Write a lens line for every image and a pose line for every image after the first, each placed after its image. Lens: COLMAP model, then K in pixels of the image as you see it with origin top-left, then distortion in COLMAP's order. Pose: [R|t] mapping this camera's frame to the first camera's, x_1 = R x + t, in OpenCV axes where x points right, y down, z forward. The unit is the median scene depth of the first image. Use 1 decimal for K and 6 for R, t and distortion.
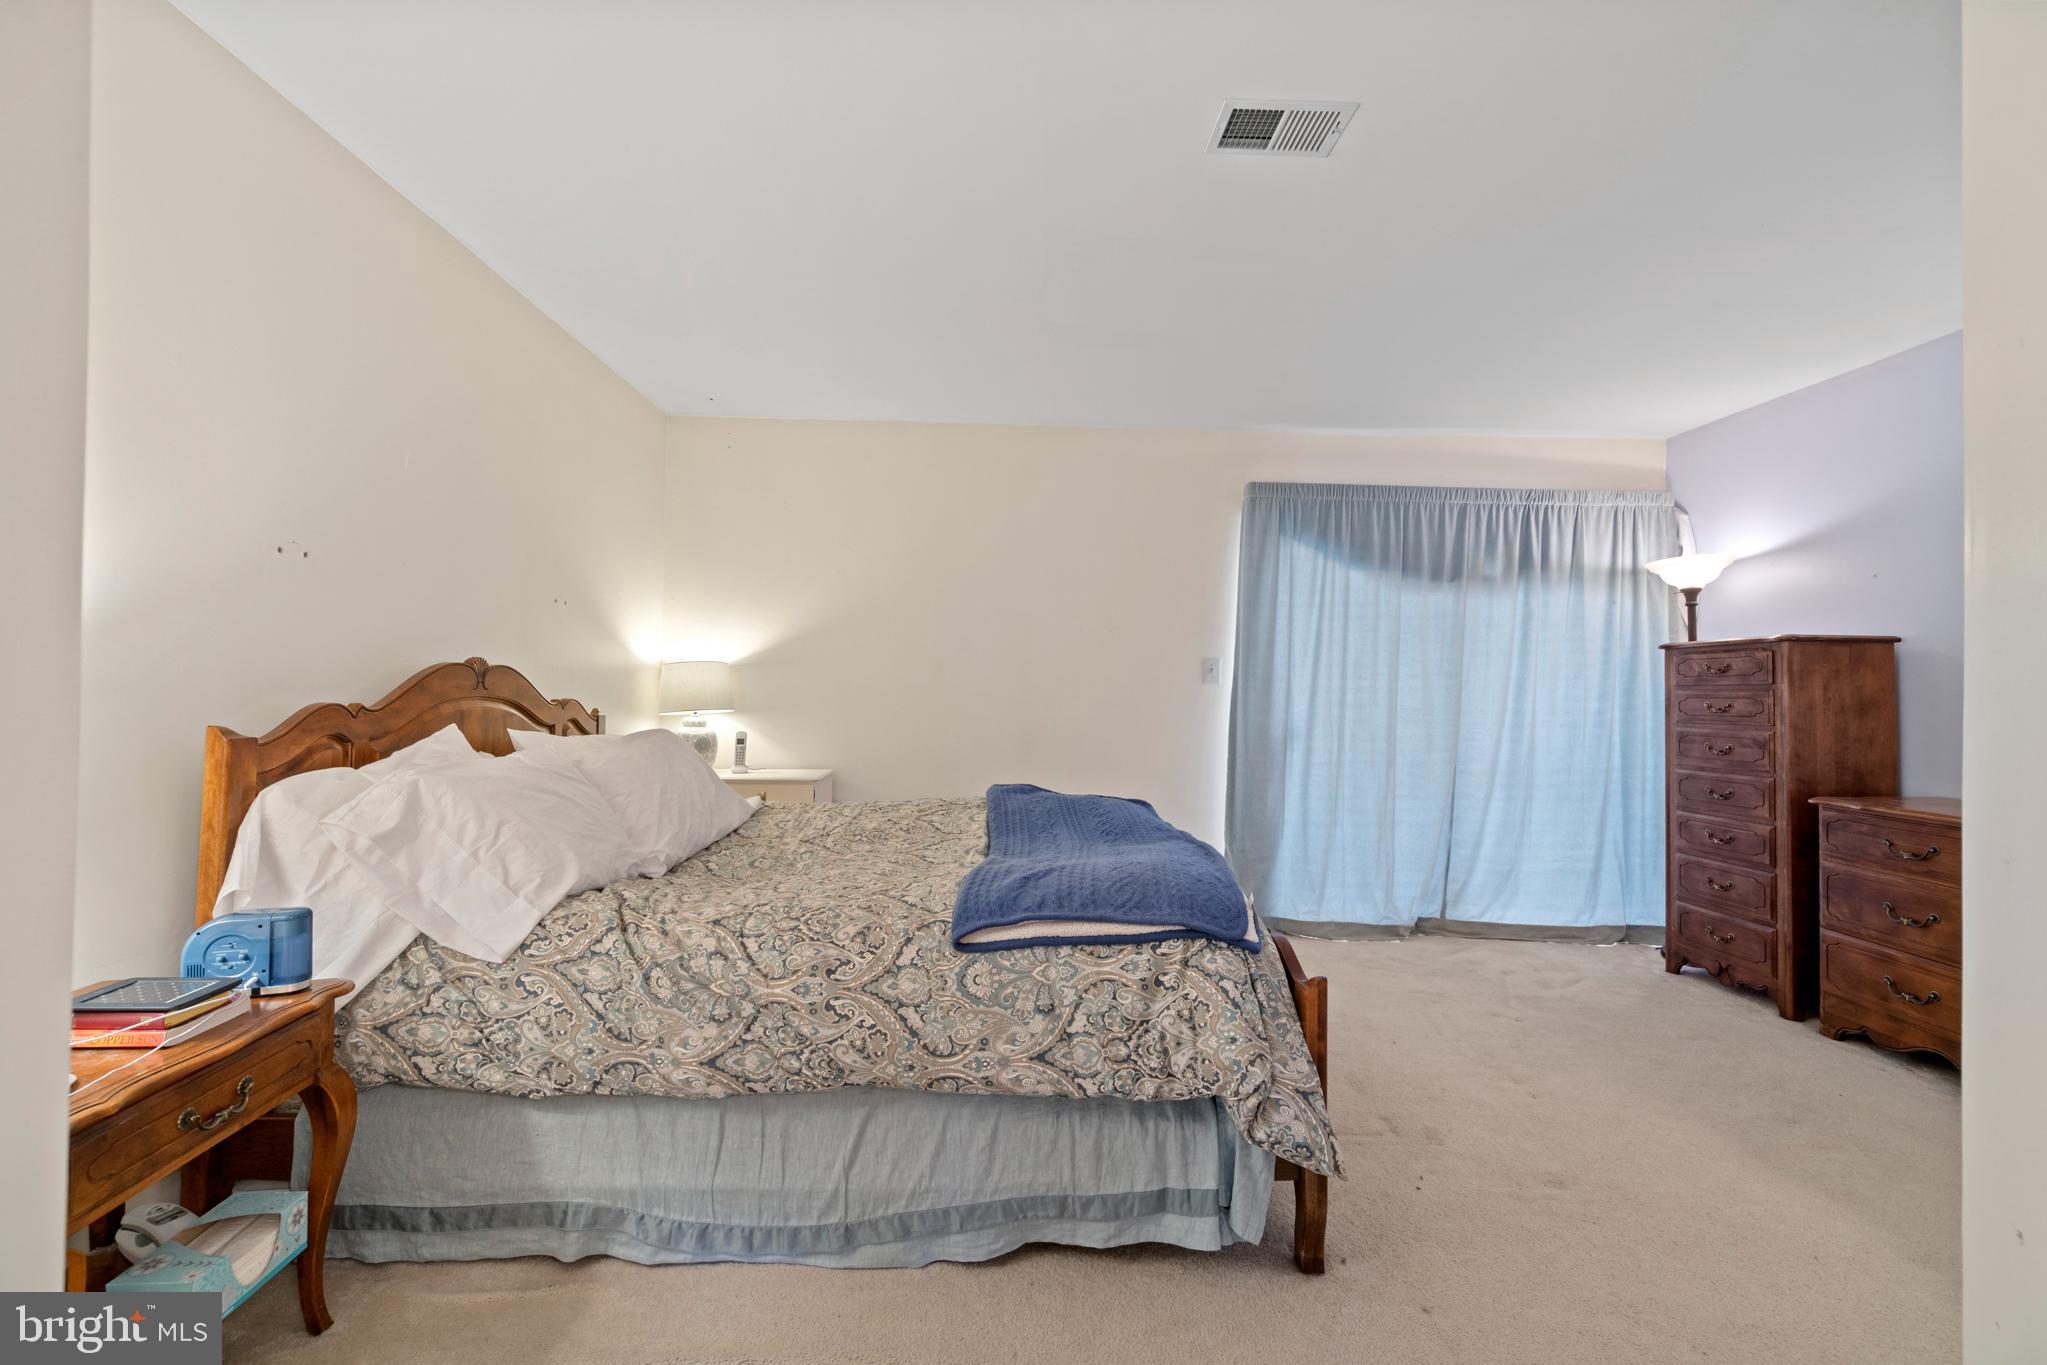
lens RADIAL K [[877.1, 0, 1021.0], [0, 877.1, 682.8], [0, 0, 1]] dist [-0.006787, 0.000351]
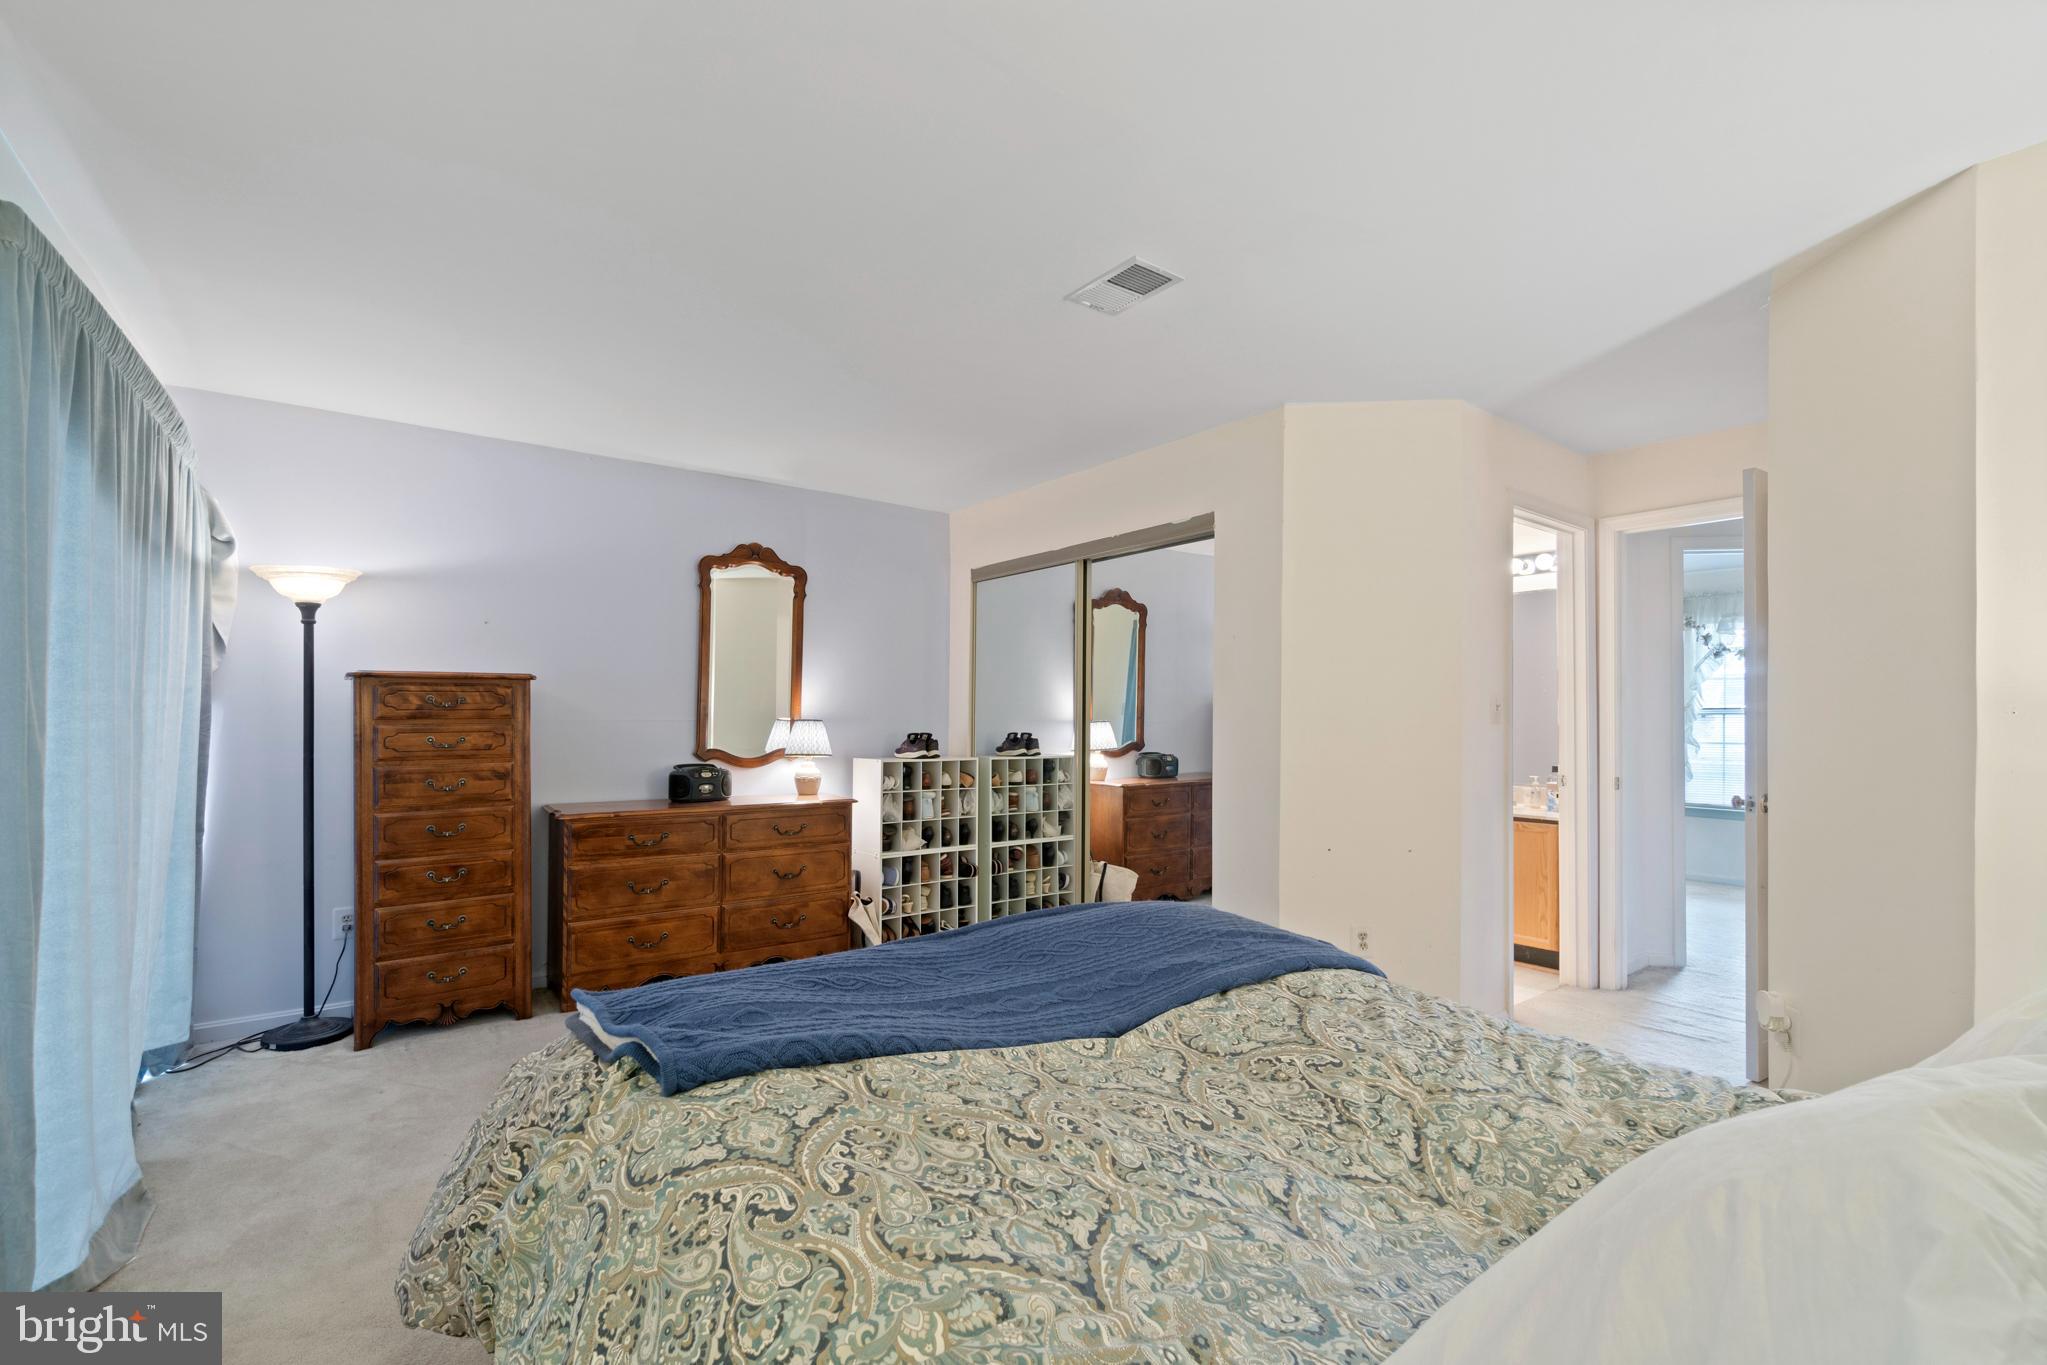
lens RADIAL K [[877.1, 0, 1043.5], [0, 877.1, 710.0], [0, 0, 1]] dist [-0.006787, 0.000351]
pose [[-0.582377, -0.013549, 0.812806, -0.408521], [-0.021025, 0.999778, 0.001601, -0.024810], [-0.812647, -0.016157, -0.582532, 1.115227]]
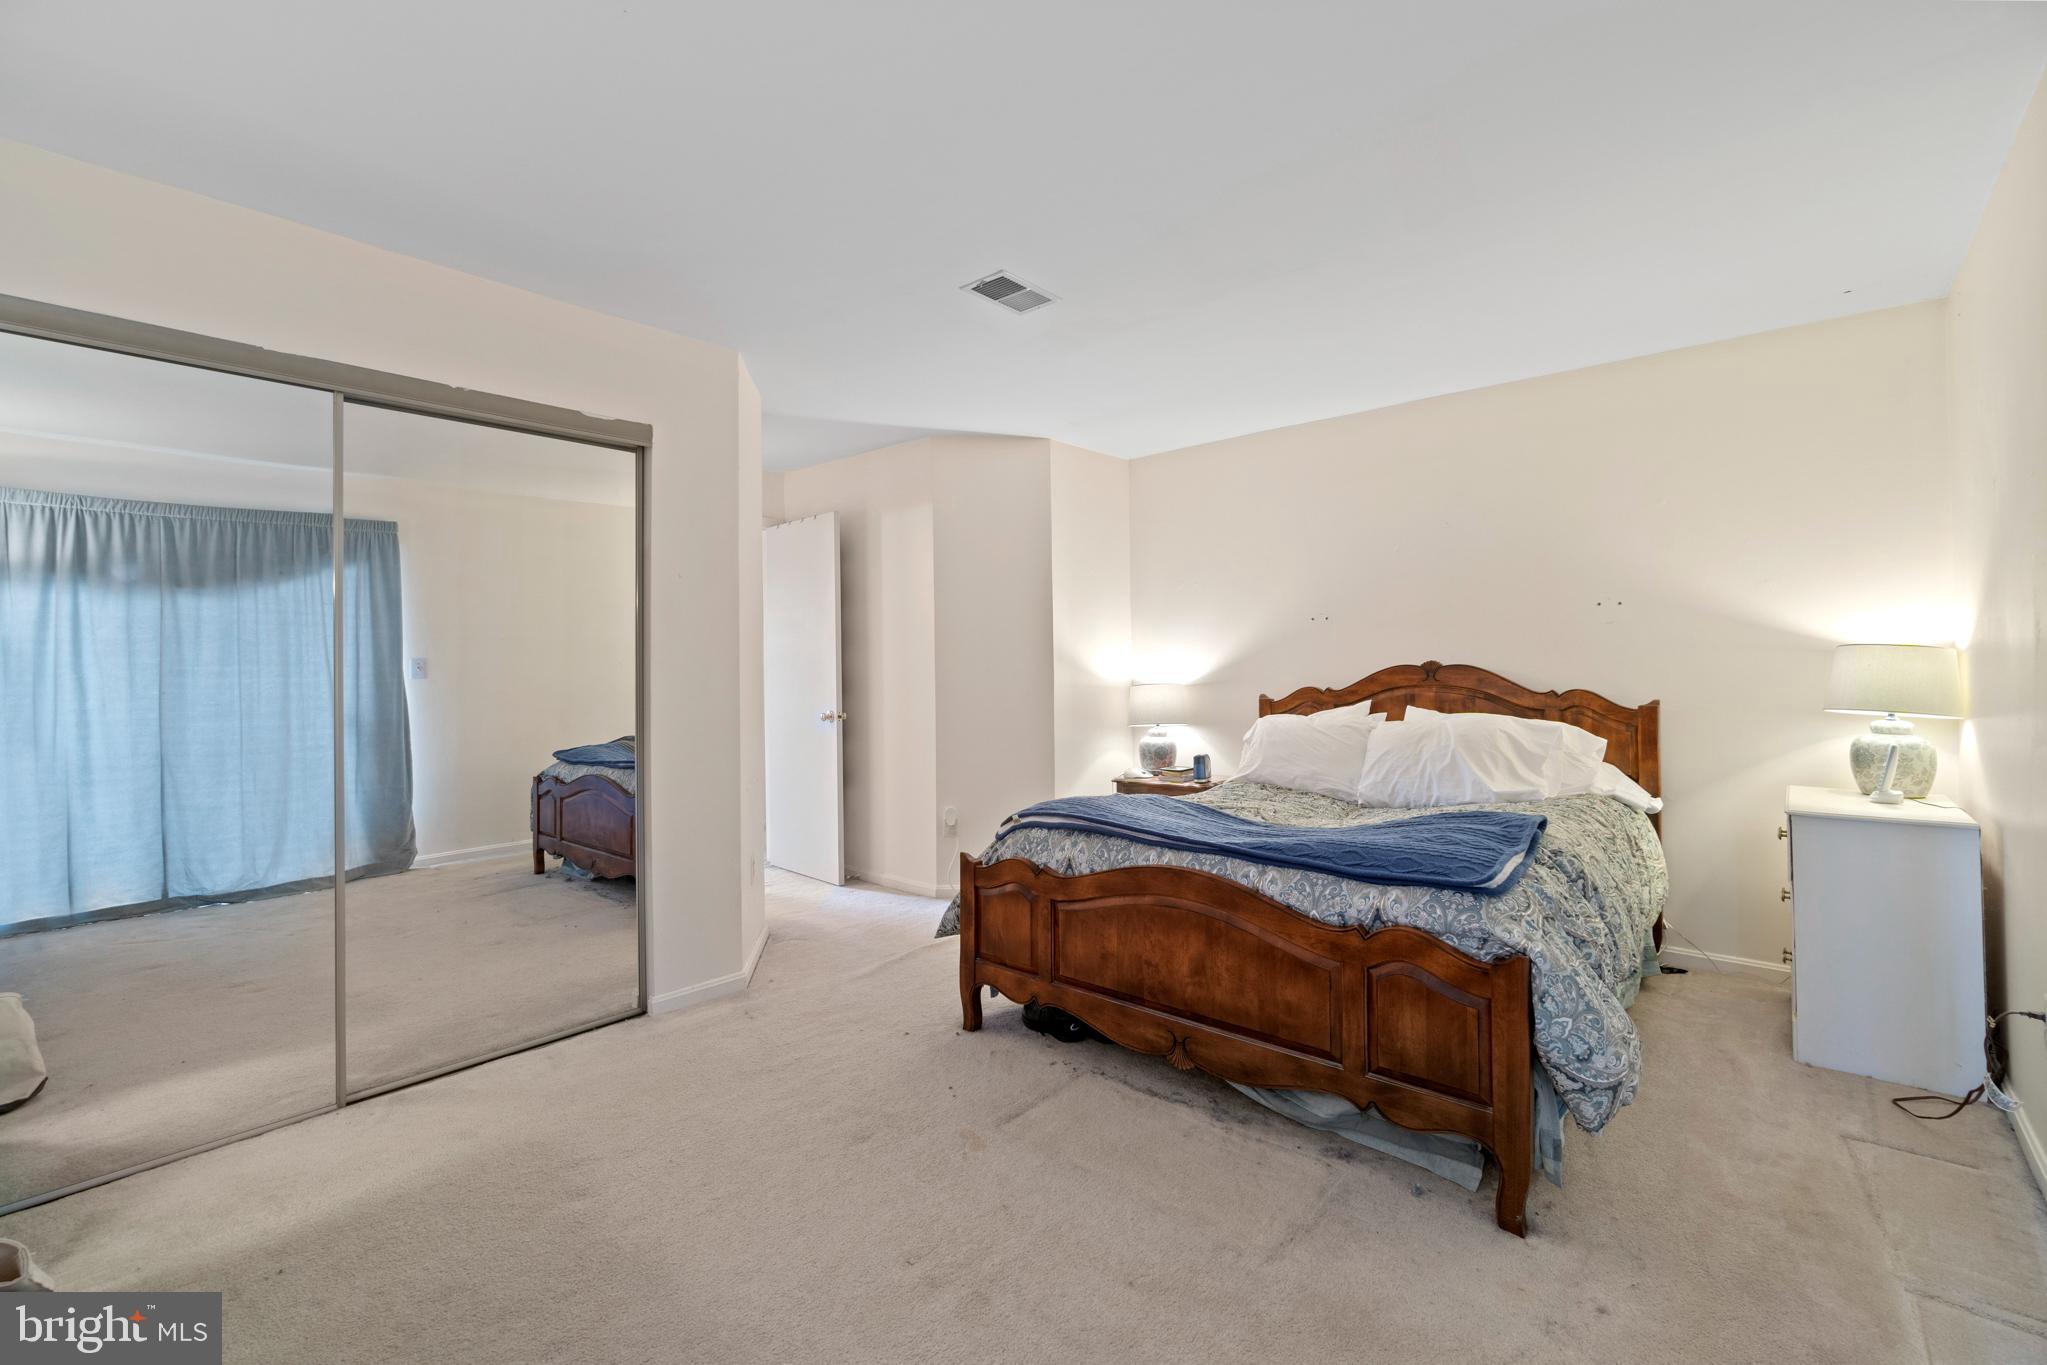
lens RADIAL K [[877.1, 0, 1028.0], [0, 877.1, 666.6], [0, 0, 1]] dist [-0.006787, 0.000351]
pose [[-0.673794, -0.008346, -0.738873, 0.825588], [0.004354, 0.999874, -0.015266, 0.002425], [0.738907, -0.013503, -0.673672, 1.221327]]
